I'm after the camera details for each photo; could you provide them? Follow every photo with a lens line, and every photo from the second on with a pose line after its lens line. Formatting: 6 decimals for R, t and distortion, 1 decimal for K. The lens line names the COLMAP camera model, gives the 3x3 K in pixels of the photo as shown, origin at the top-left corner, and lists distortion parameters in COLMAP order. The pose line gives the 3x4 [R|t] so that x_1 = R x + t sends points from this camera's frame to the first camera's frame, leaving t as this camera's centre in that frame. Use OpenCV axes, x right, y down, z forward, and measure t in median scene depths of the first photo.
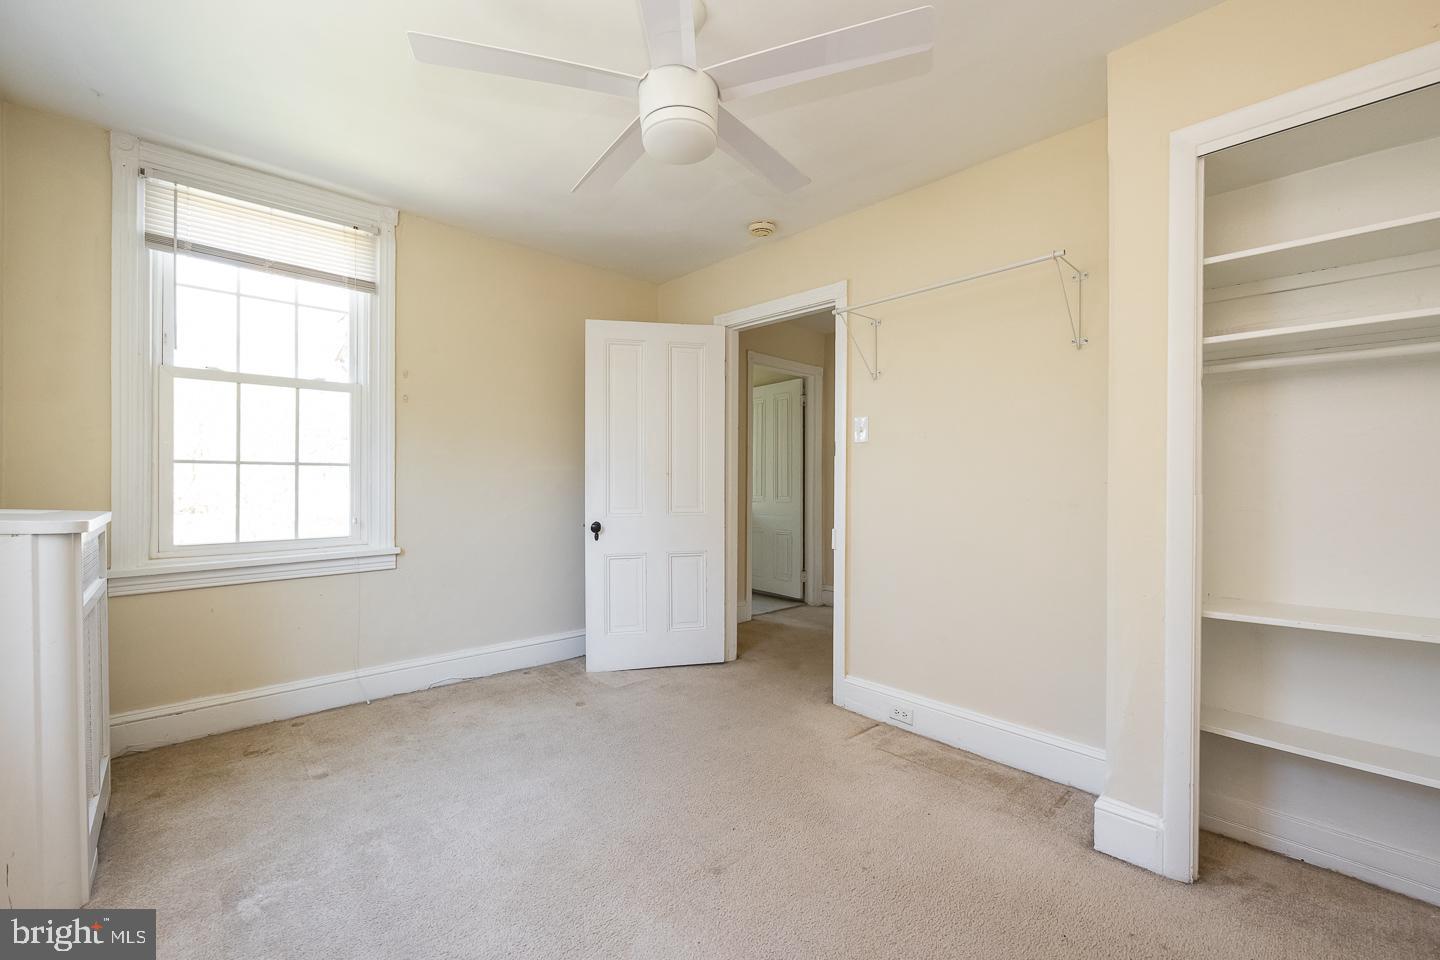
lens RADIAL K [[599.8, 0, 714.8], [0, 599.8, 486.7], [0, 0, 1]] dist [-0.000657, -0.000079]
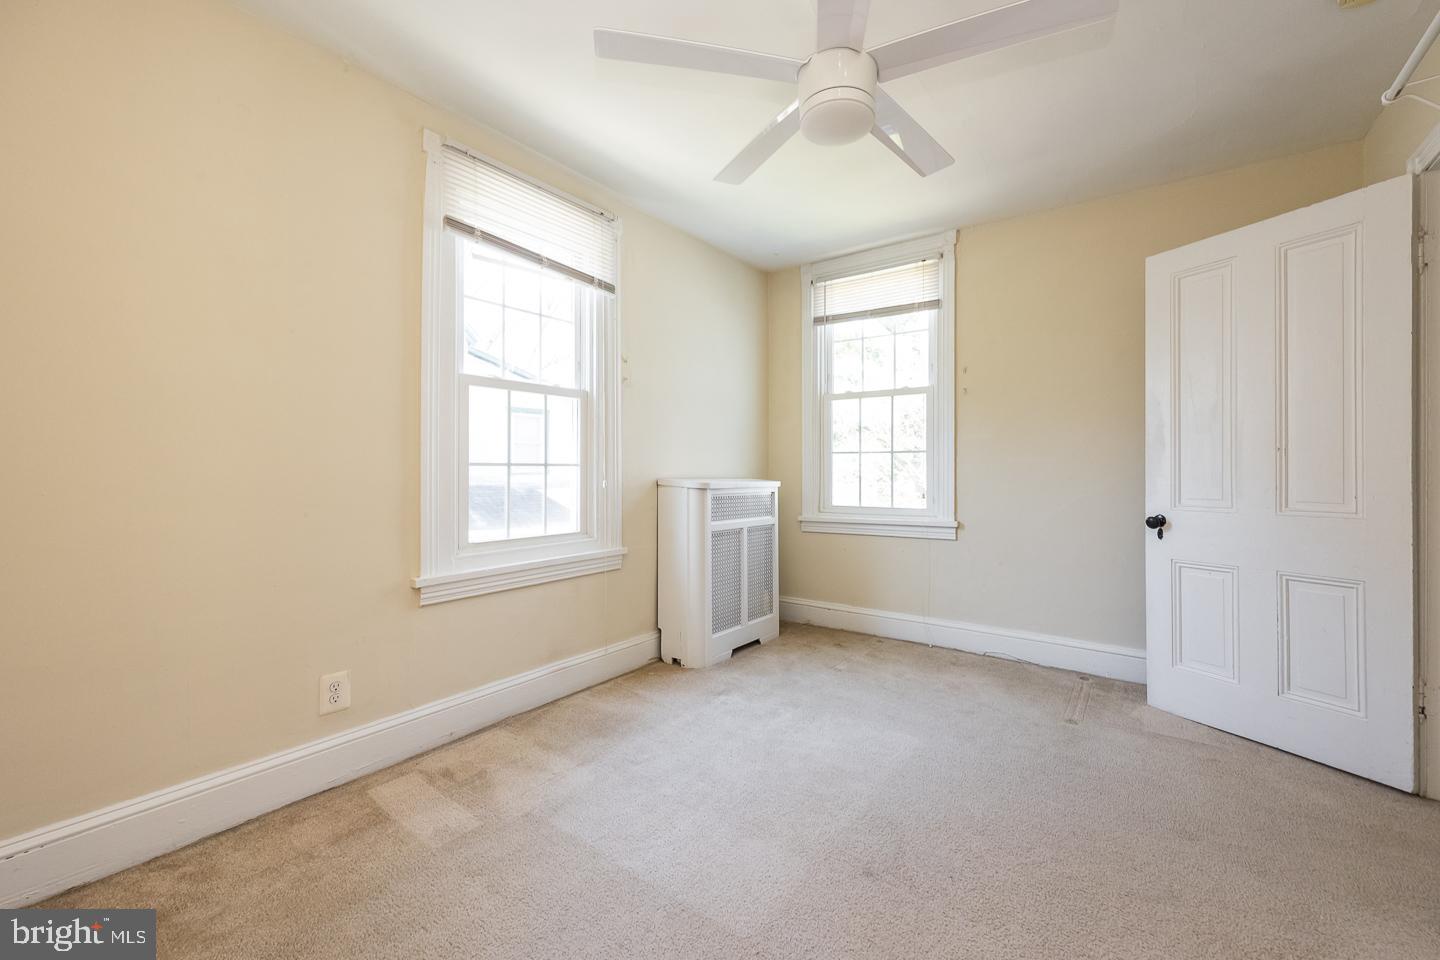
lens RADIAL K [[584.7, 0, 726.9], [0, 584.7, 480.7], [0, 0, 1]] dist [-0.002638, -0.000065]
pose [[0.196454, 0.015015, -0.980398, 0.501396], [-0.010298, 0.999859, 0.013249, 0.011870], [0.980459, 0.007493, 0.196581, 0.356070]]
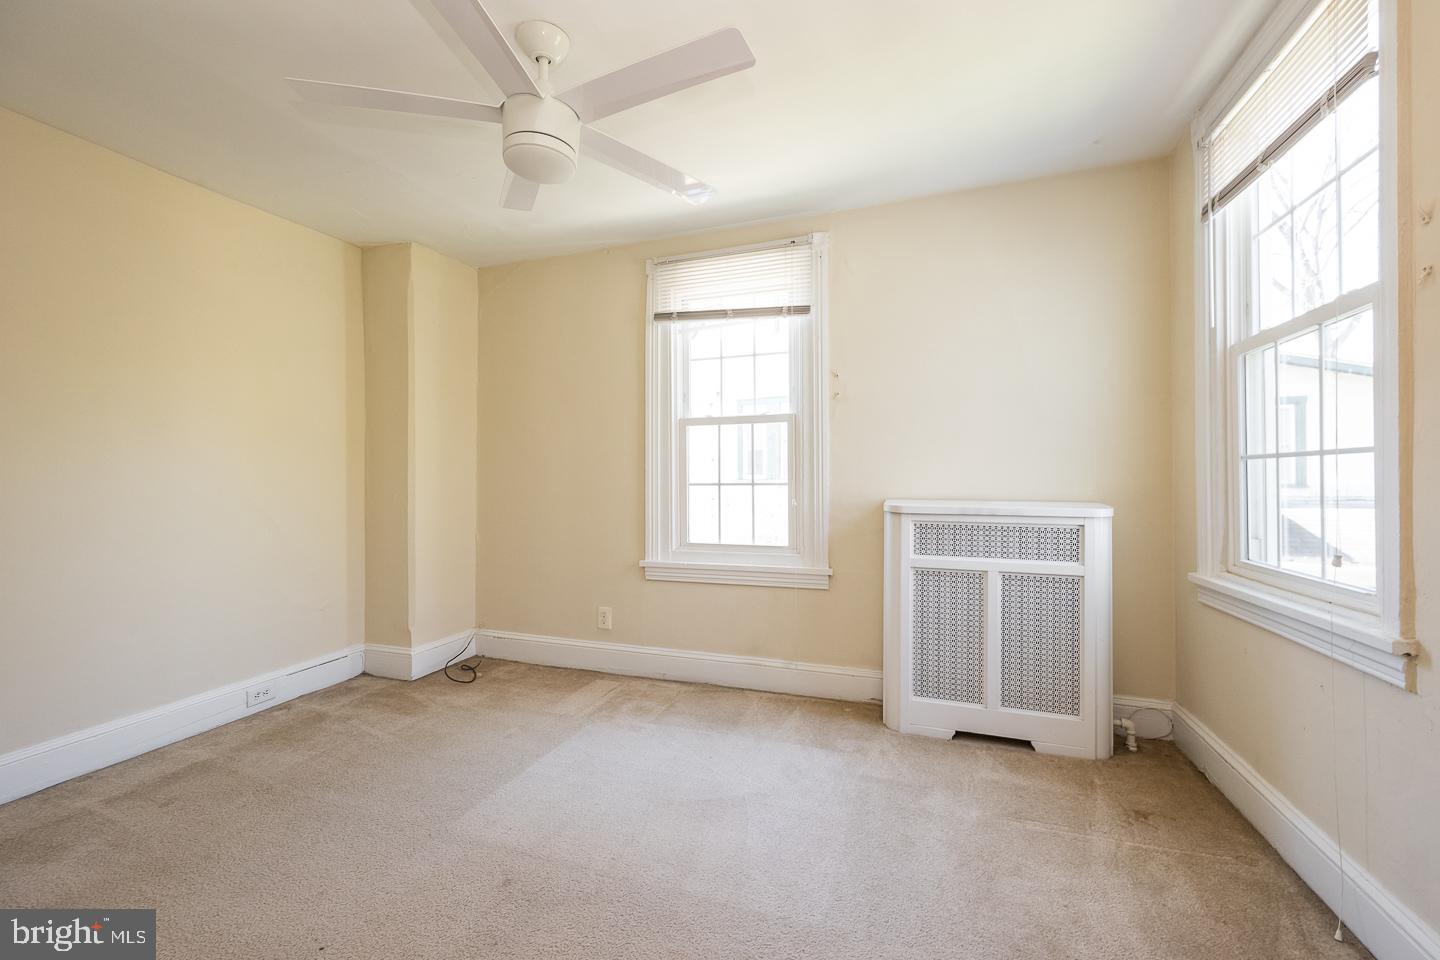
lens RADIAL K [[575.5, 0, 712.9], [0, 575.5, 487.9], [0, 0, 1]] dist [-0.001500, 0.000087]
pose [[-0.884675, 0.008145, -0.466137, 0.088145], [-0.002714, 0.999740, 0.022620, -0.015261], [0.466200, 0.021276, -0.884423, 1.164188]]
